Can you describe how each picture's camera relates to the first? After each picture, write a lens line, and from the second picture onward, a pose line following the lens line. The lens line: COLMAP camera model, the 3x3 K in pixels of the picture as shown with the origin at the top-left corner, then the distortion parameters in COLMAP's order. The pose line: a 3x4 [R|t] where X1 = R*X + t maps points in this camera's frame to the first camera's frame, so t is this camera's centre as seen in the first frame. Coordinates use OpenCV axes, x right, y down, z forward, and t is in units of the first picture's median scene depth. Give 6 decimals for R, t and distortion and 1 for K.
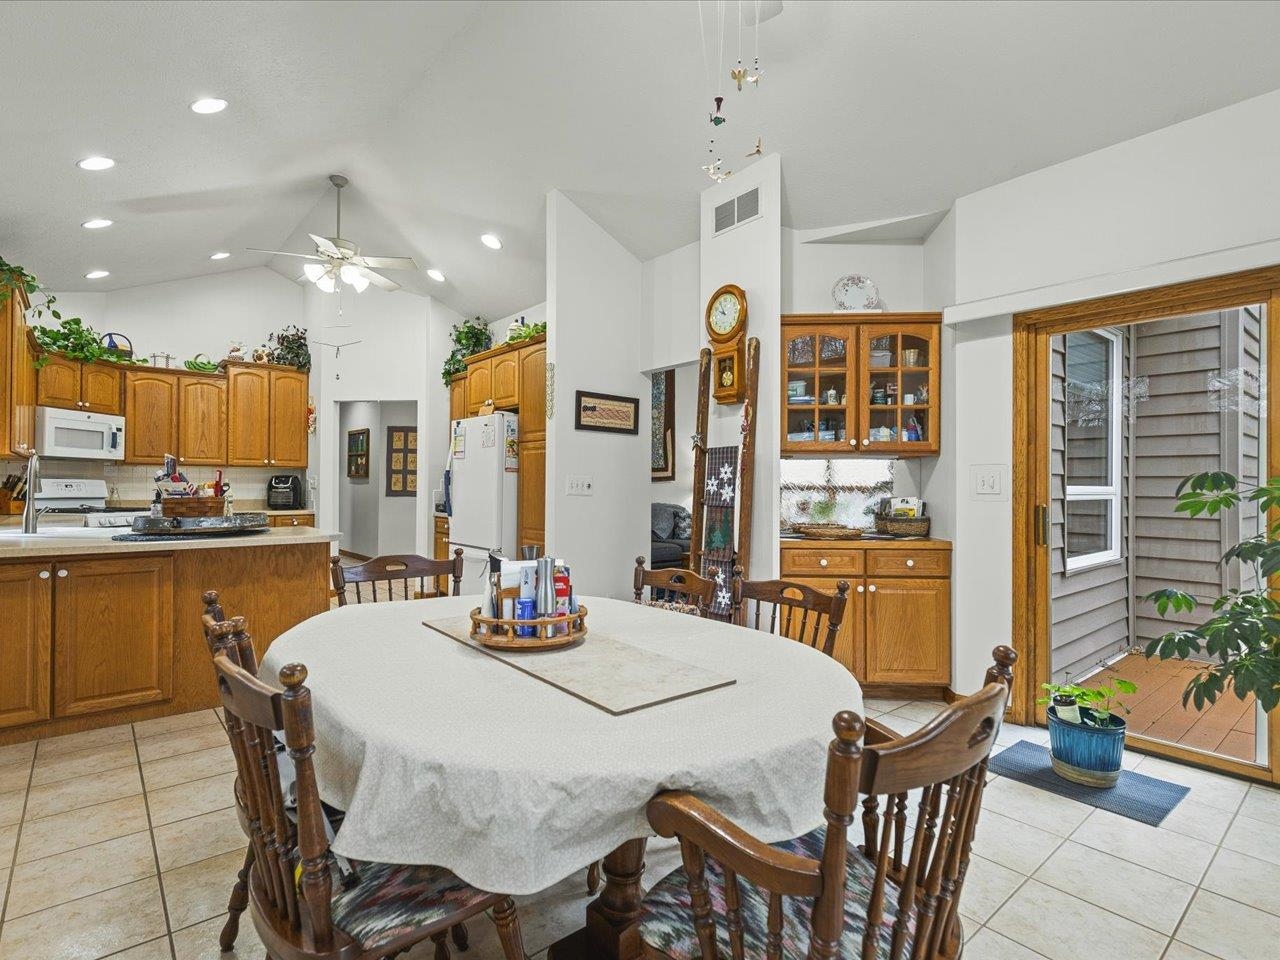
lens RADIAL K [[654.4, 0, 632.3], [0, 654.4, 486.8], [0, 0, 1]] dist [0.010418, -0.002378]
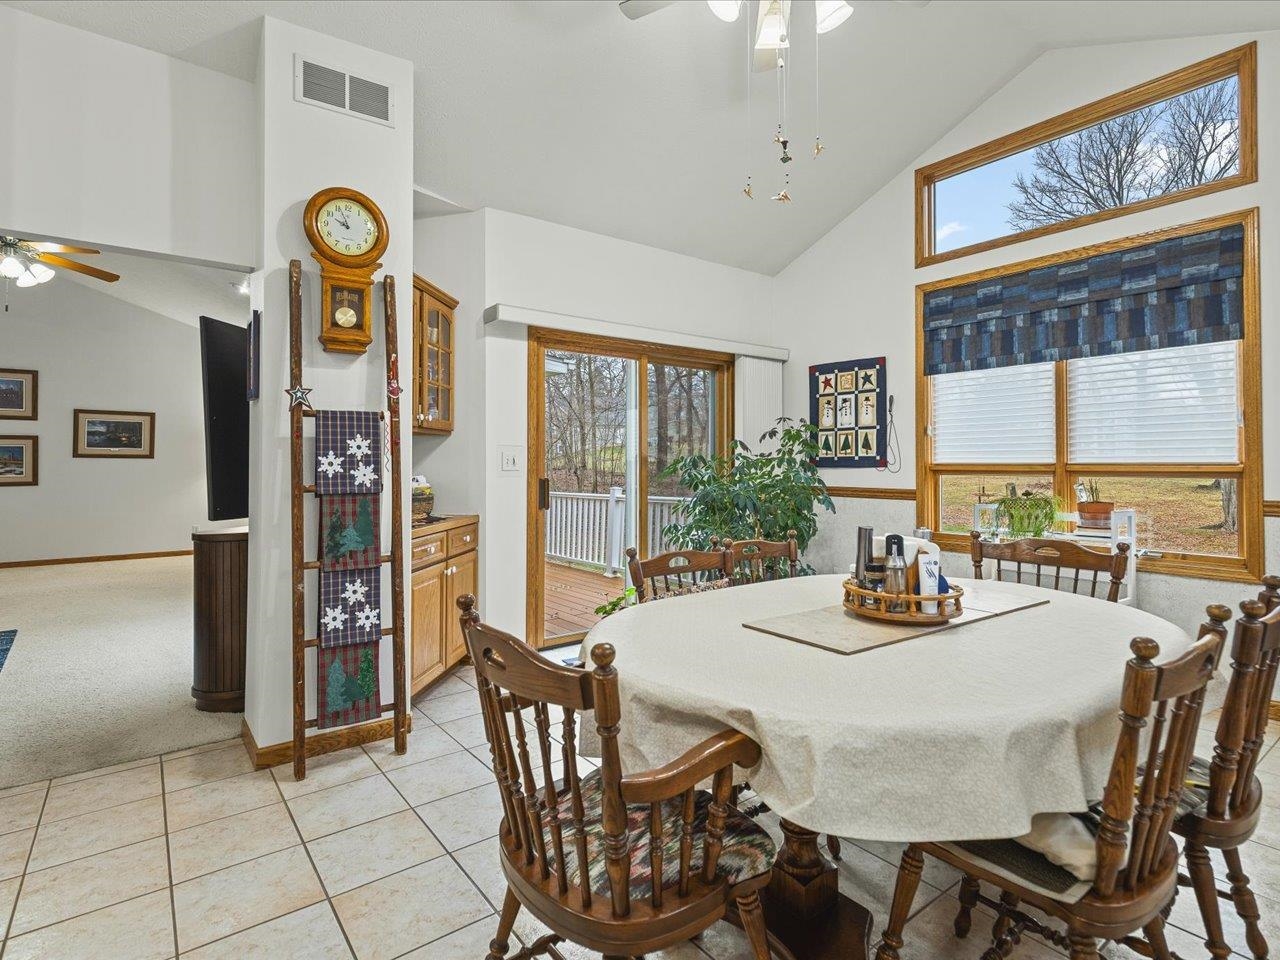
lens RADIAL K [[654.4, 0, 627.9], [0, 654.4, 454.0], [0, 0, 1]] dist [0.010418, -0.002378]
pose [[0.064192, 0.013119, 0.997851, -0.570611], [-0.000273, 0.999914, -0.013128, -0.004320], [-0.997938, 0.000571, 0.064190, 0.658813]]
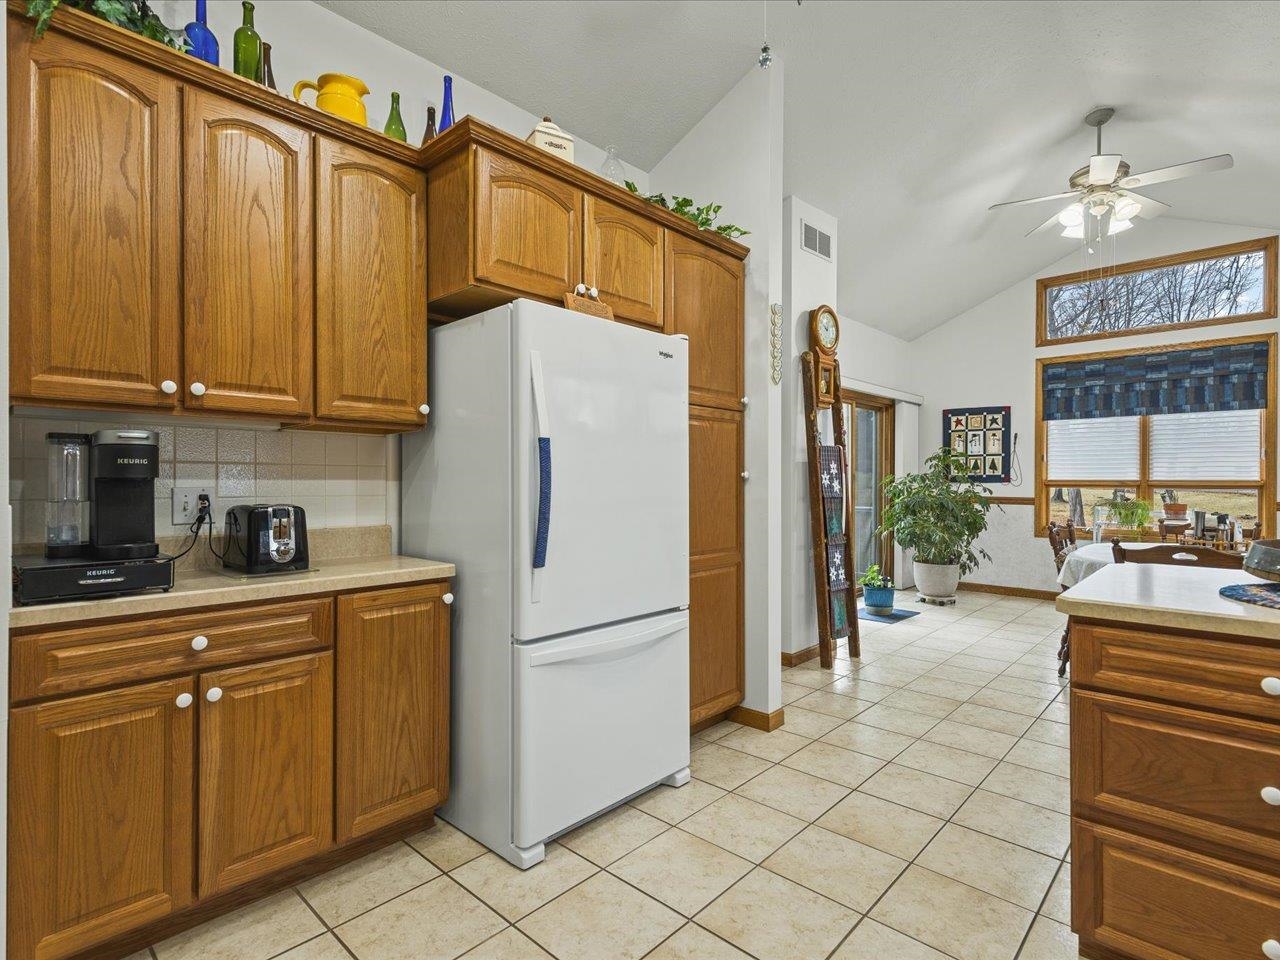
lens RADIAL K [[654.4, 0, 616.0], [0, 654.4, 482.0], [0, 0, 1]] dist [0.010418, -0.002378]
pose [[-0.103951, -0.006545, 0.994561, -0.985338], [-0.004936, 0.999969, 0.006065, -0.002551], [-0.994570, -0.004278, -0.103980, 1.518127]]
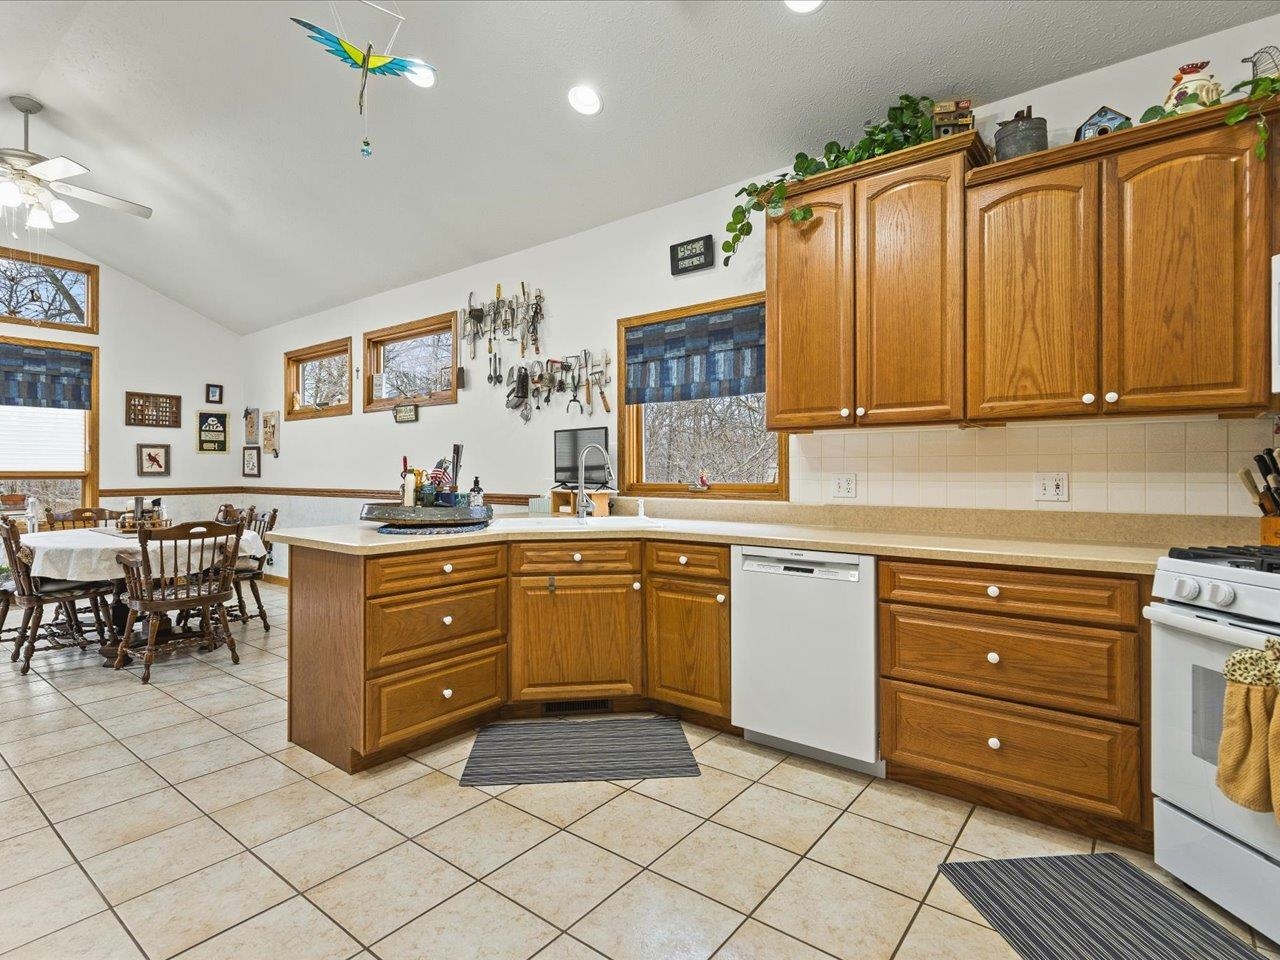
lens RADIAL K [[654.4, 0, 651.7], [0, 654.4, 470.4], [0, 0, 1]] dist [0.010418, -0.002378]
pose [[-0.975582, -0.002578, -0.219621, -0.722431], [-0.001364, 0.999983, -0.005678, 0.000840], [0.219632, -0.005240, -0.975569, 1.921703]]
